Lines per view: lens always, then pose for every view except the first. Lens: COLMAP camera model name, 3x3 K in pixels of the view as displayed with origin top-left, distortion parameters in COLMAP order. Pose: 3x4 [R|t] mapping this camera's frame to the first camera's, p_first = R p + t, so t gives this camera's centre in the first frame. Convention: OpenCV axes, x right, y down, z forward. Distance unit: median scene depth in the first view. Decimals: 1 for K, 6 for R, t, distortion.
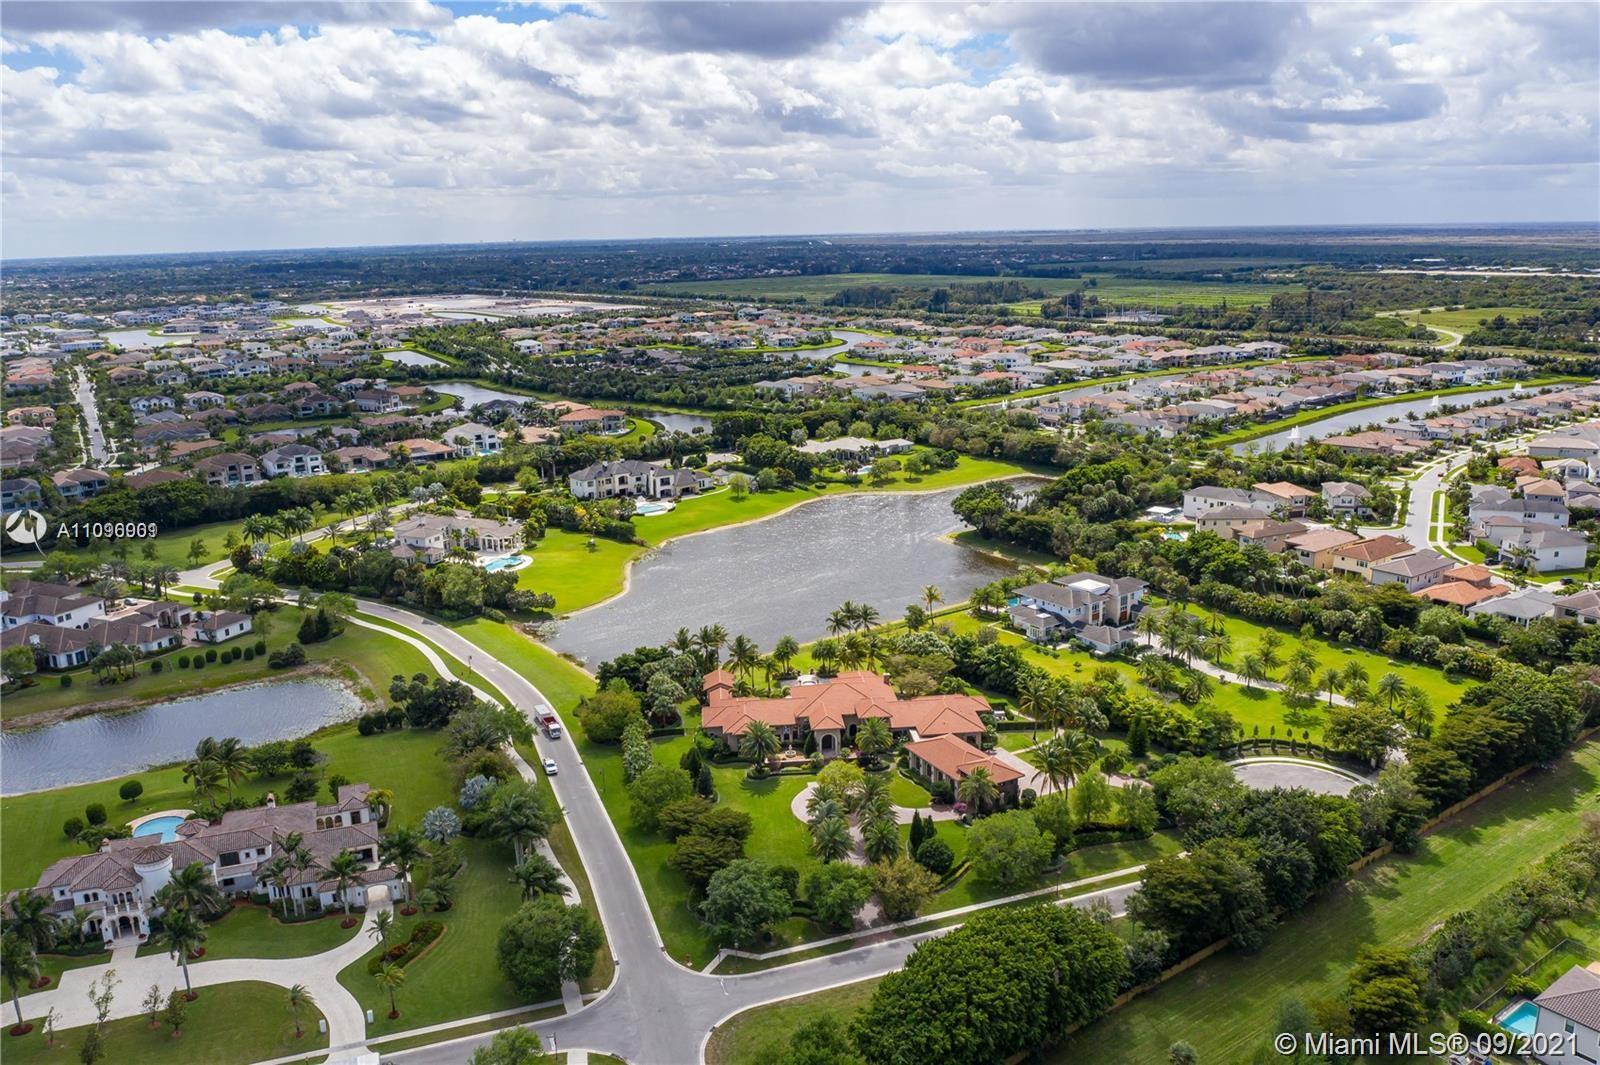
lens RADIAL K [[1251.4, 0, 804.4], [0, 1251.4, 524.6], [0, 0, 1]] dist [-0.041257, 0.005535]
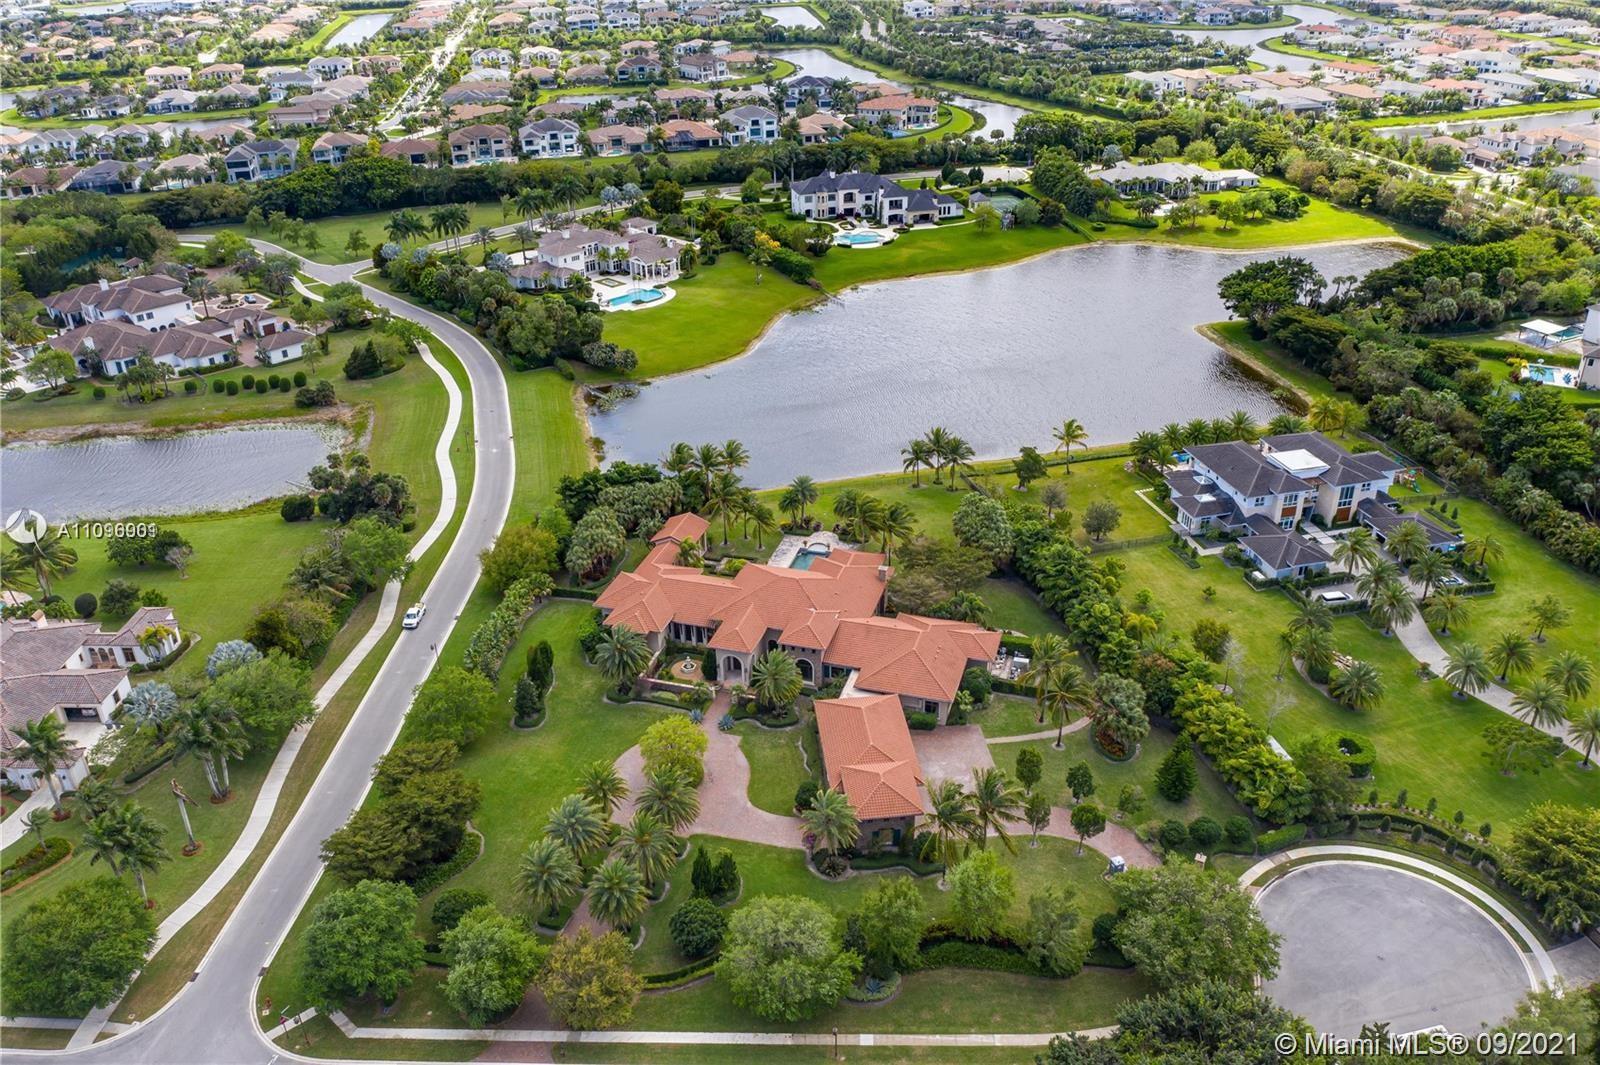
lens RADIAL K [[1251.4, 0, 803.9], [0, 1251.4, 528.5], [0, 0, 1]] dist [-0.041257, 0.005535]
pose [[0.926614, 0.180597, -0.329806, 0.207289], [-0.089713, 0.957961, 0.272511, -0.072187], [0.365156, -0.222924, 0.903862, 0.297871]]
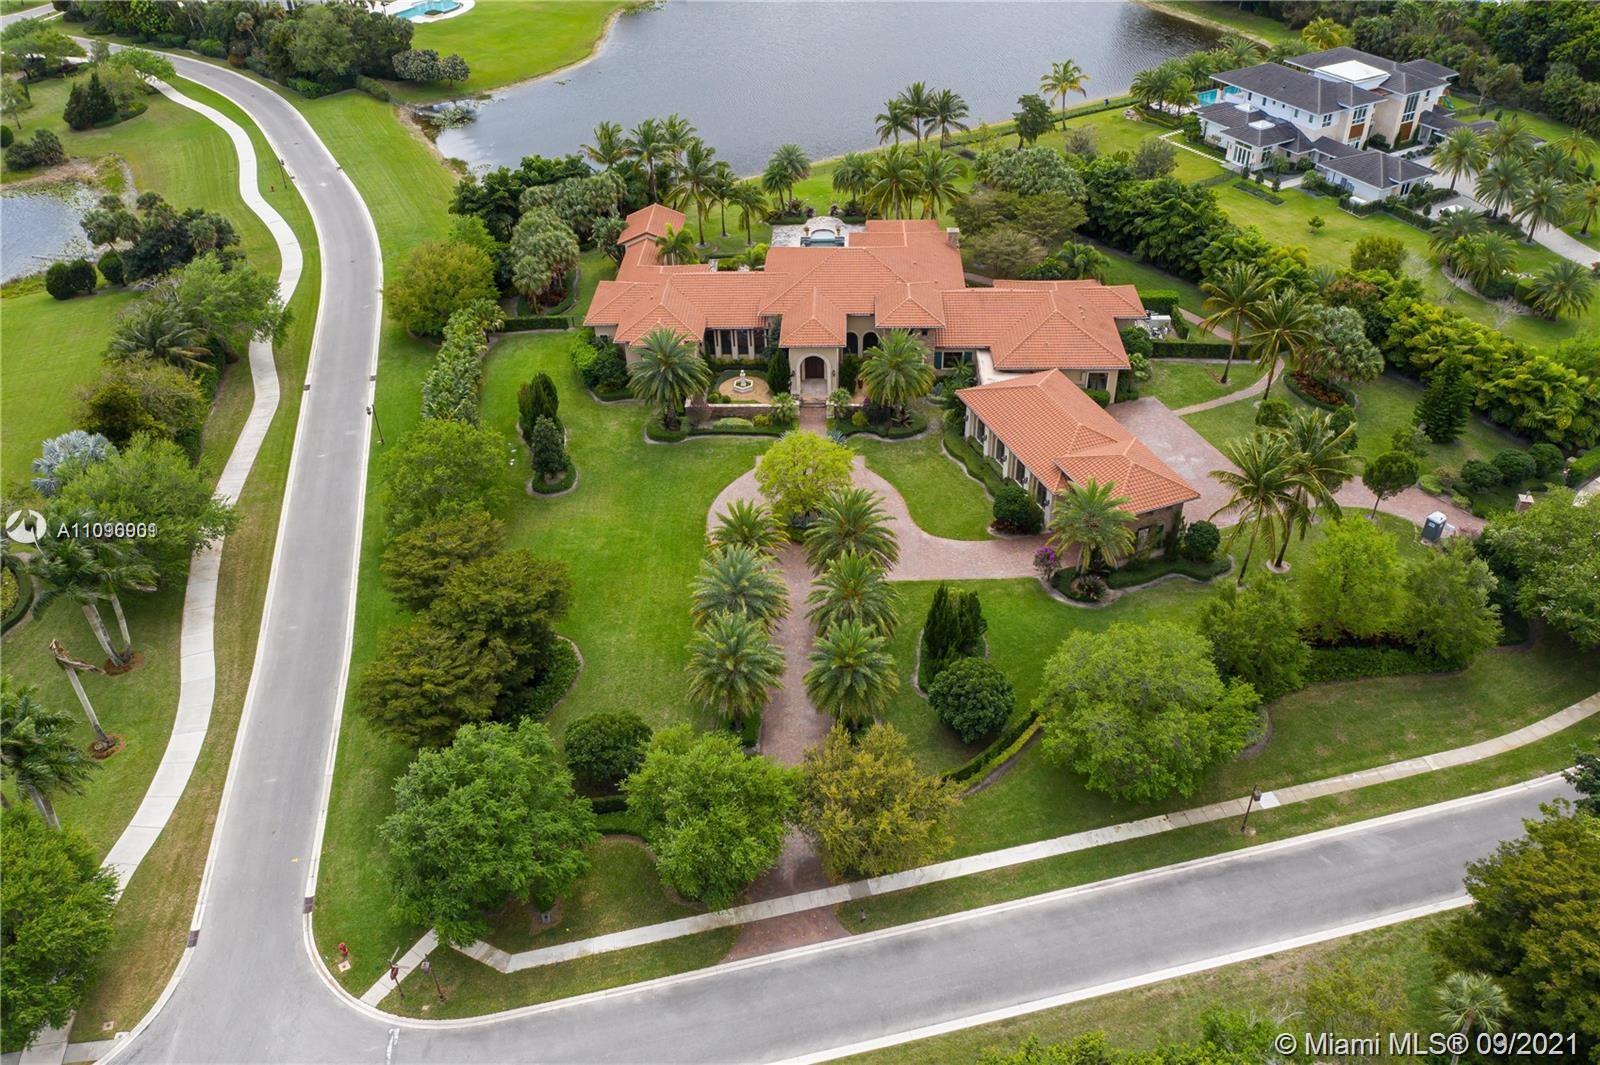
lens RADIAL K [[1251.4, 0, 801.1], [0, 1251.4, 526.8], [0, 0, 1]] dist [-0.041257, 0.005535]
pose [[0.992281, 0.071155, -0.101566, 0.053282], [-0.025402, 0.918268, 0.395144, 0.023027], [0.121381, -0.389514, 0.912987, 0.381603]]
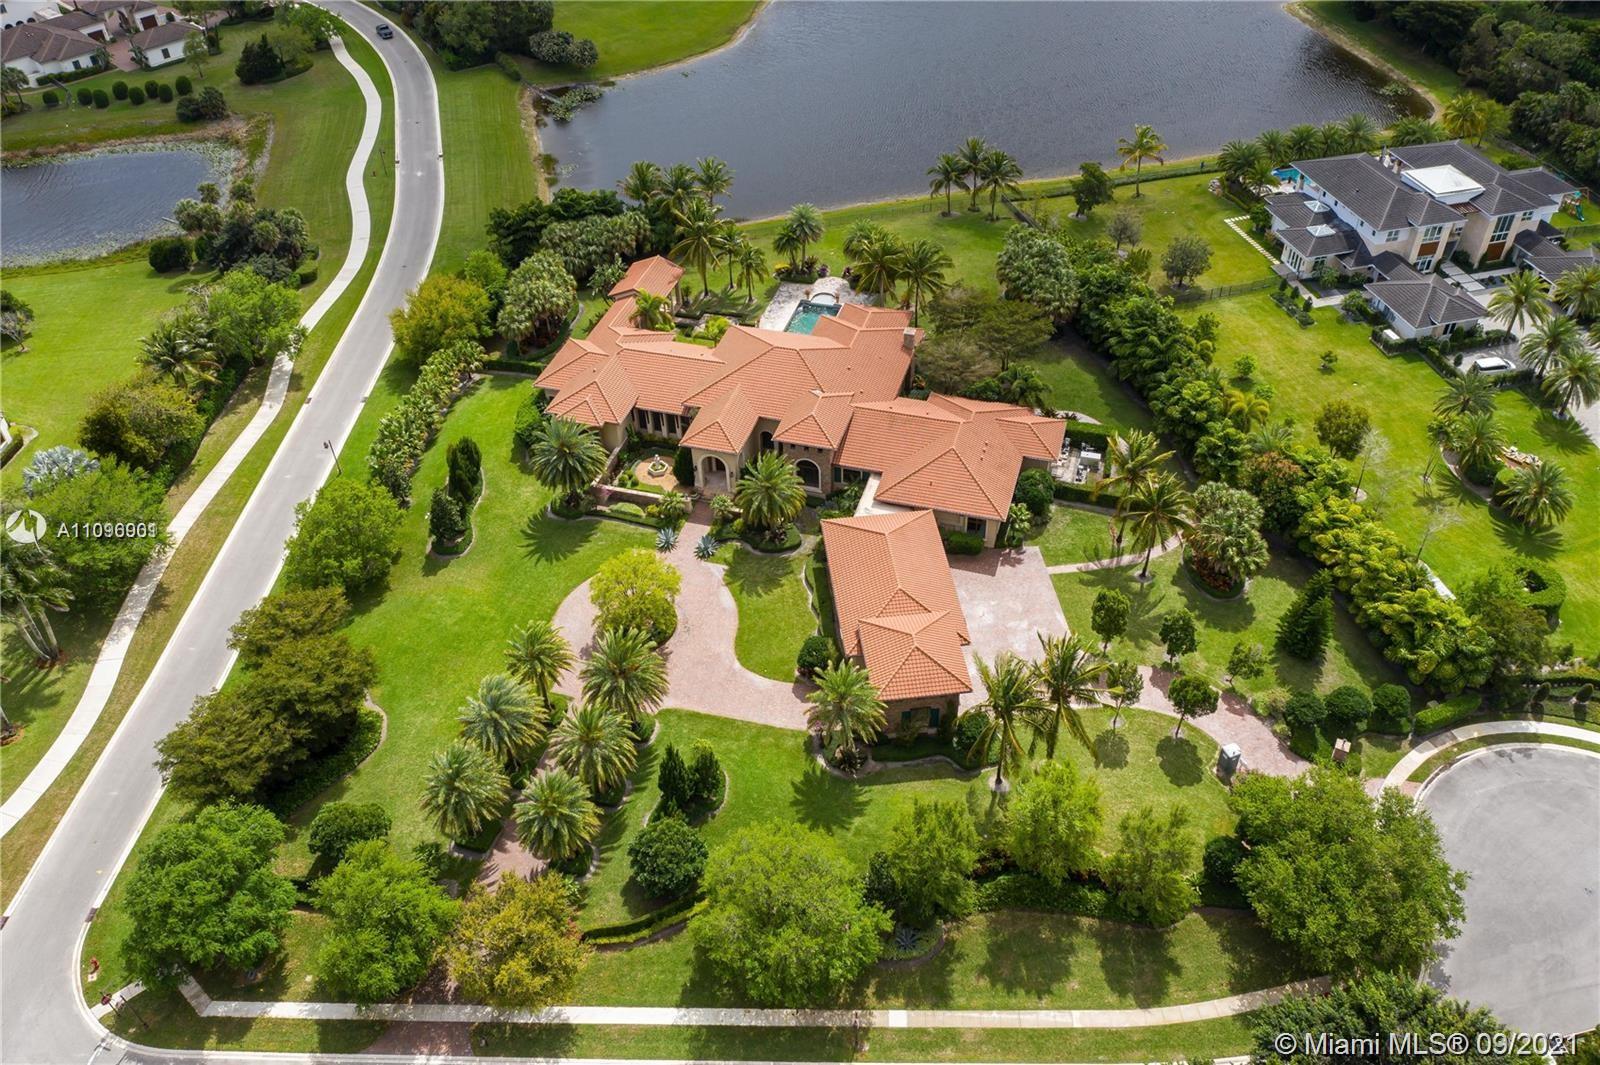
lens RADIAL K [[1251.4, 0, 803.4], [0, 1251.4, 528.8], [0, 0, 1]] dist [-0.041257, 0.005535]
pose [[0.927895, 0.241386, -0.284153, 0.161496], [-0.078914, 0.872014, 0.483078, -0.050197], [0.364393, -0.425822, 0.828186, 0.420075]]
